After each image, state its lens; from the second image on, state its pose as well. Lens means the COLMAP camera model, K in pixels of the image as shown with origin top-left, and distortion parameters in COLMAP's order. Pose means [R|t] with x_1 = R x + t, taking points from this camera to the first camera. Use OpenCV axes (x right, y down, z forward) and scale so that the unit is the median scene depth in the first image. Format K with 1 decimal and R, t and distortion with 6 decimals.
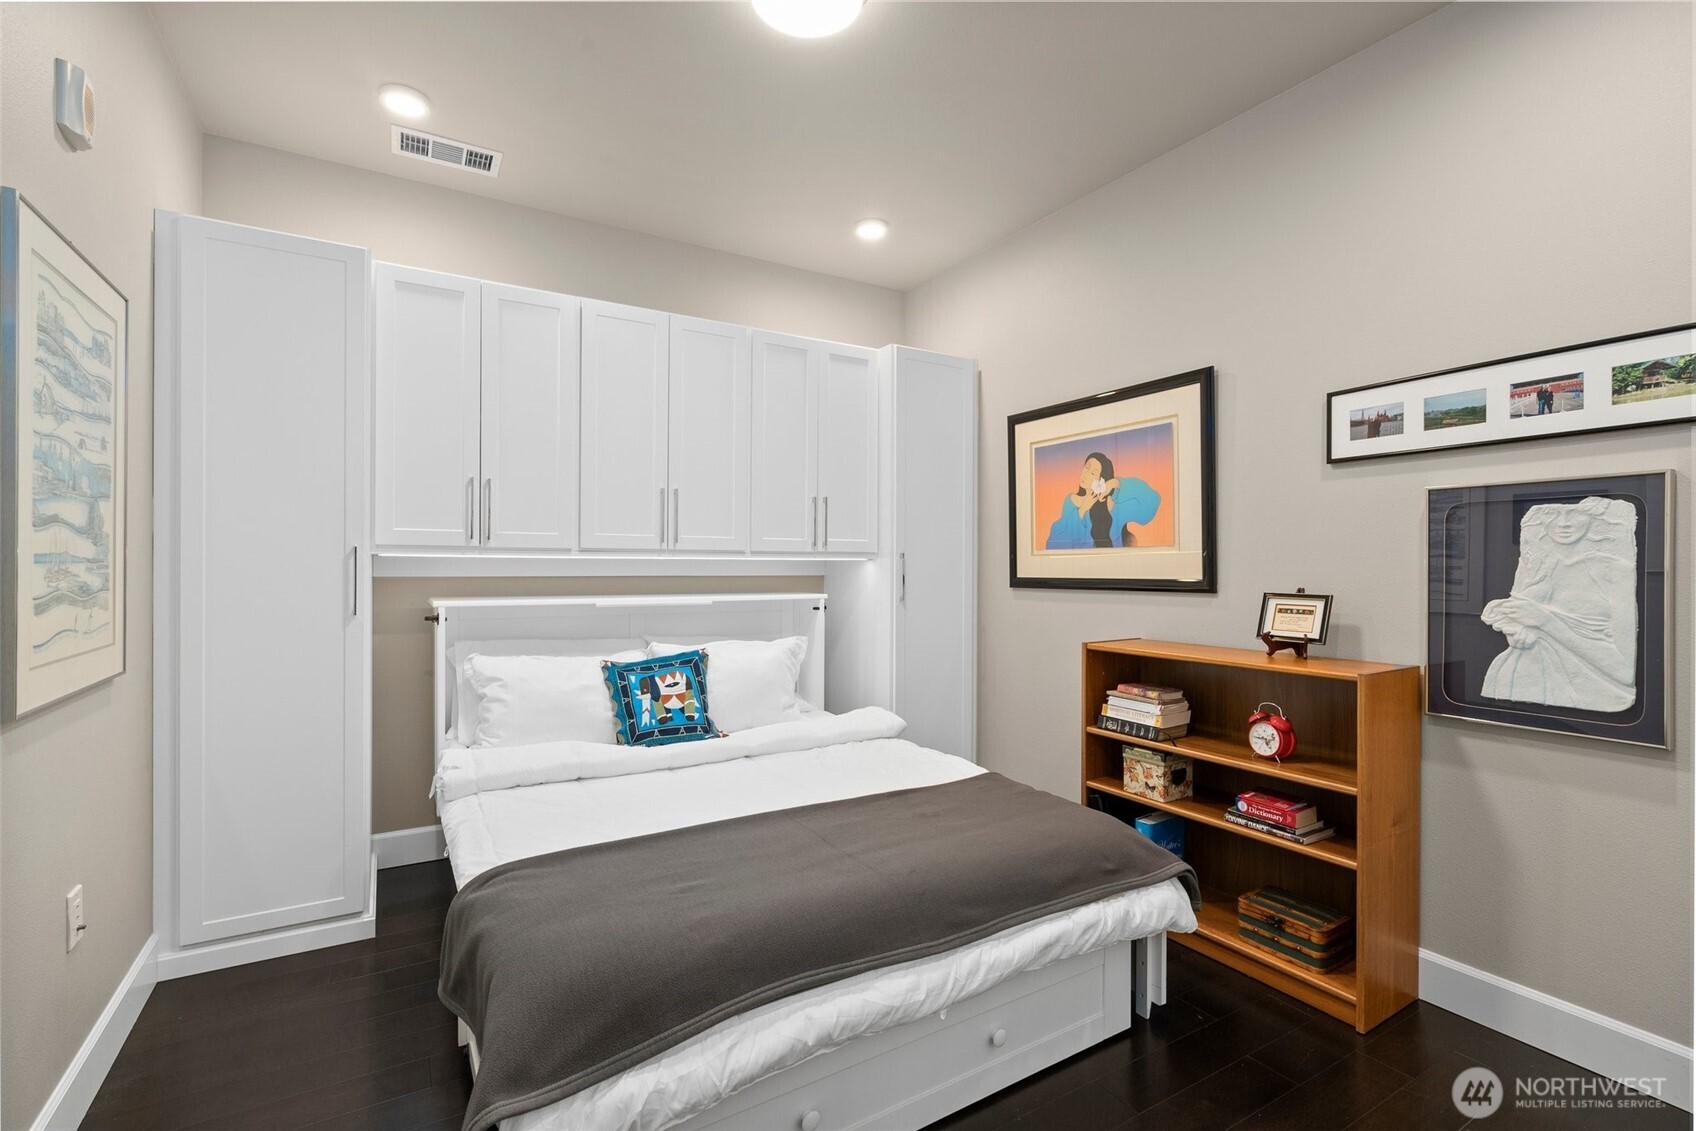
lens RADIAL K [[772.6, 0, 847.8], [0, 772.6, 567.7], [0, 0, 1]] dist [-0.008169, 0.004527]
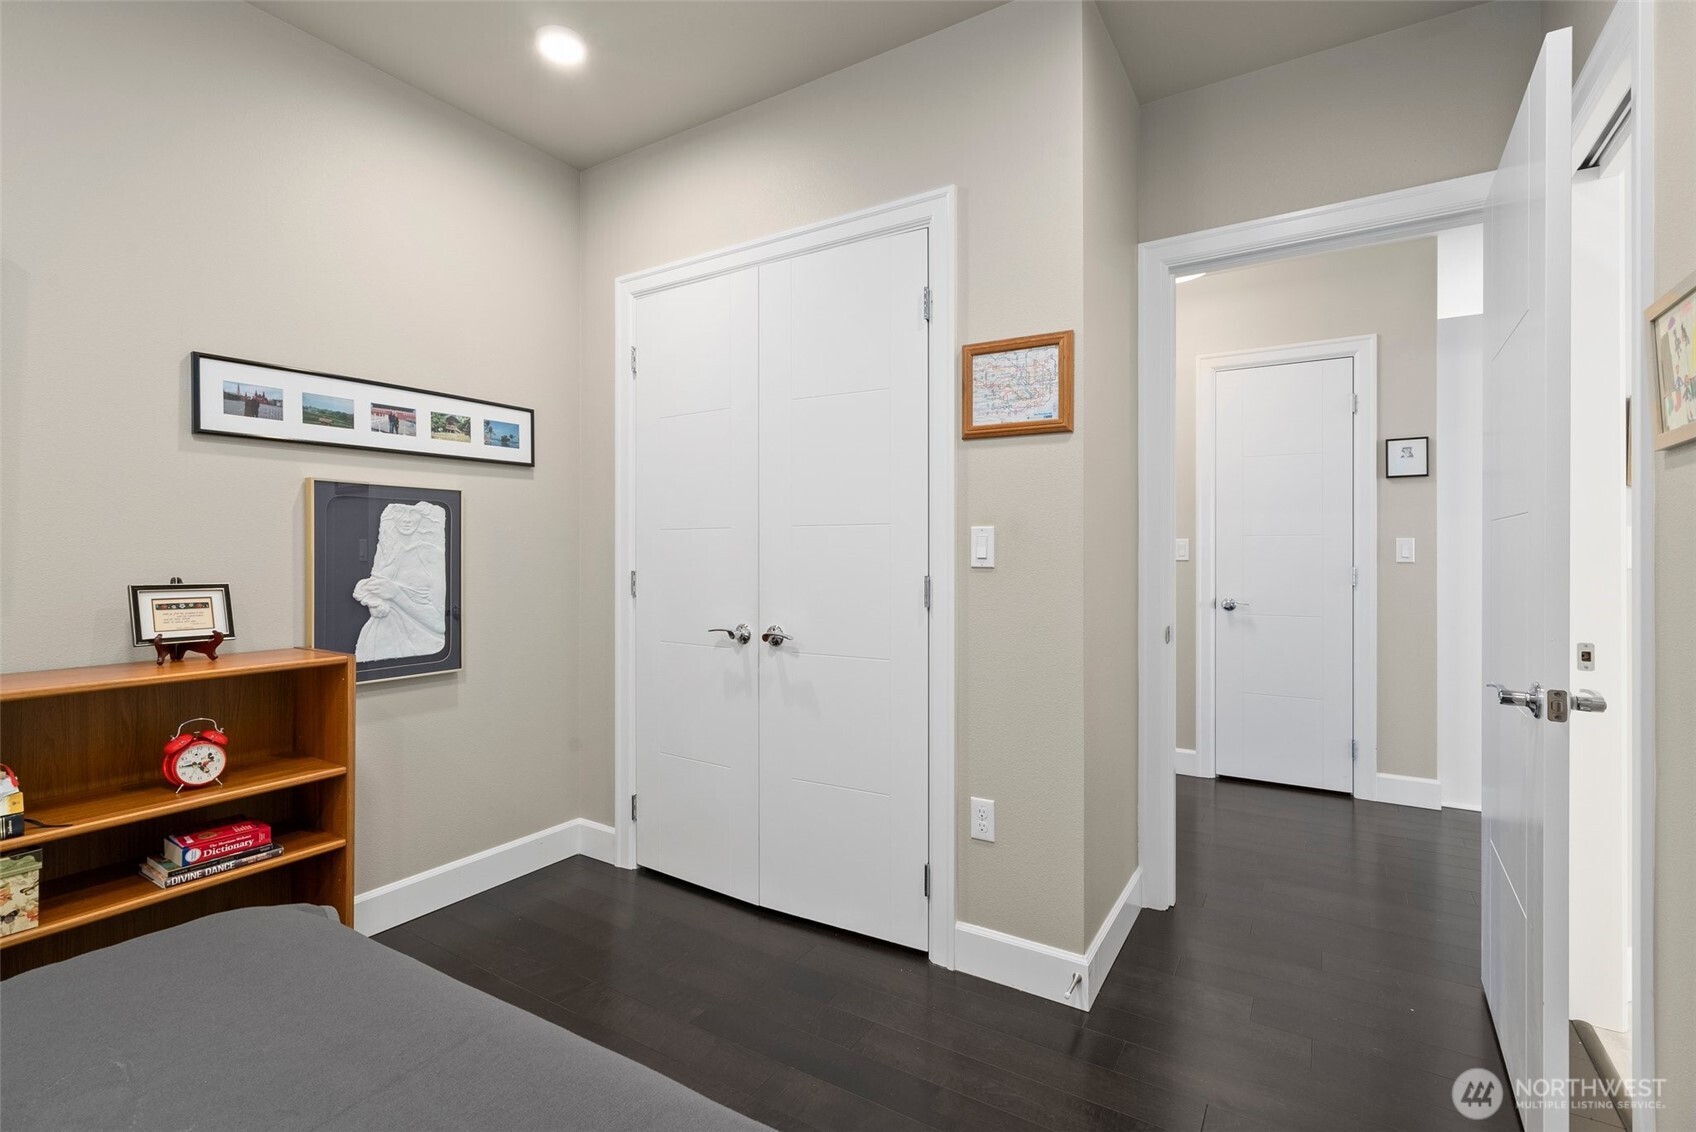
lens RADIAL K [[772.6, 0, 846.3], [0, 772.6, 555.2], [0, 0, 1]] dist [-0.008169, 0.004527]
pose [[-0.456507, -0.003391, 0.889713, -0.557874], [0.002737, 0.999983, 0.005215, -0.000267], [-0.889716, 0.004816, -0.456490, 0.863013]]
